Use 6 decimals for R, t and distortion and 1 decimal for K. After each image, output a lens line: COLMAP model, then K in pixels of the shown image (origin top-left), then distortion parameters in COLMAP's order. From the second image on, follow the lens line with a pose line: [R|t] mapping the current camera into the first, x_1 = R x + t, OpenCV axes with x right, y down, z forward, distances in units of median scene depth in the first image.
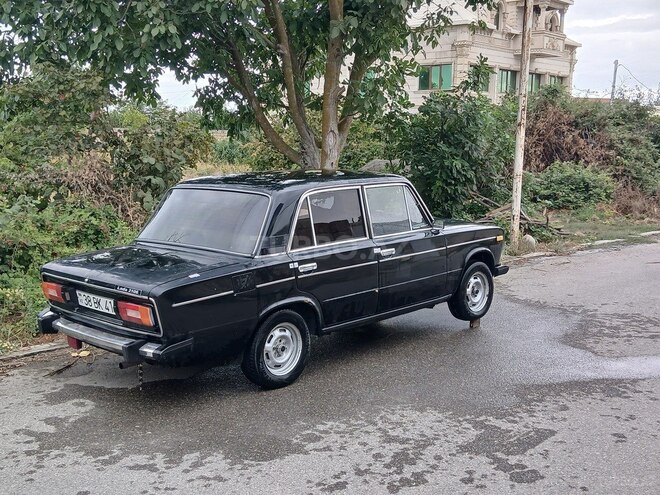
lens RADIAL K [[769.1, 0, 328.2], [0, 769.1, 248.3], [0, 0, 1]] dist [0.051796, 0.000000]
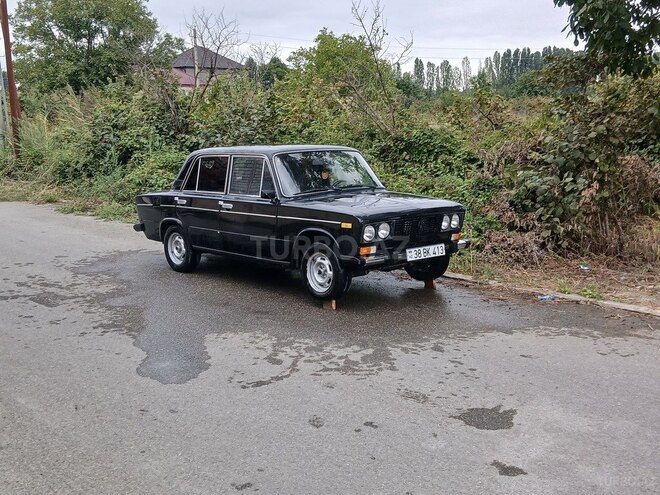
lens RADIAL K [[770.2, 0, 339.8], [0, 770.2, 262.8], [0, 0, 1]] dist [0.071670, 0.000000]
pose [[-0.067292, 0.168917, -0.983331, 1.485023], [-0.131258, 0.975500, 0.176554, -0.170894], [0.989062, 0.140951, -0.043472, 1.356332]]
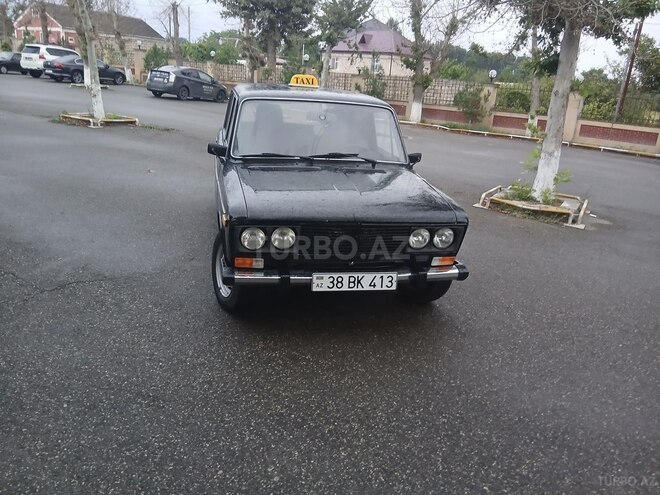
lens RADIAL K [[506.2, 0, 330.1], [0, 506.2, 247.2], [0, 0, 1]] dist [0.067929, -0.102724]
pose [[-0.575376, 0.241837, -0.781318, 0.654319], [-0.187456, 0.890863, 0.413790, -0.234957], [0.796117, 0.384548, -0.467248, 1.657578]]
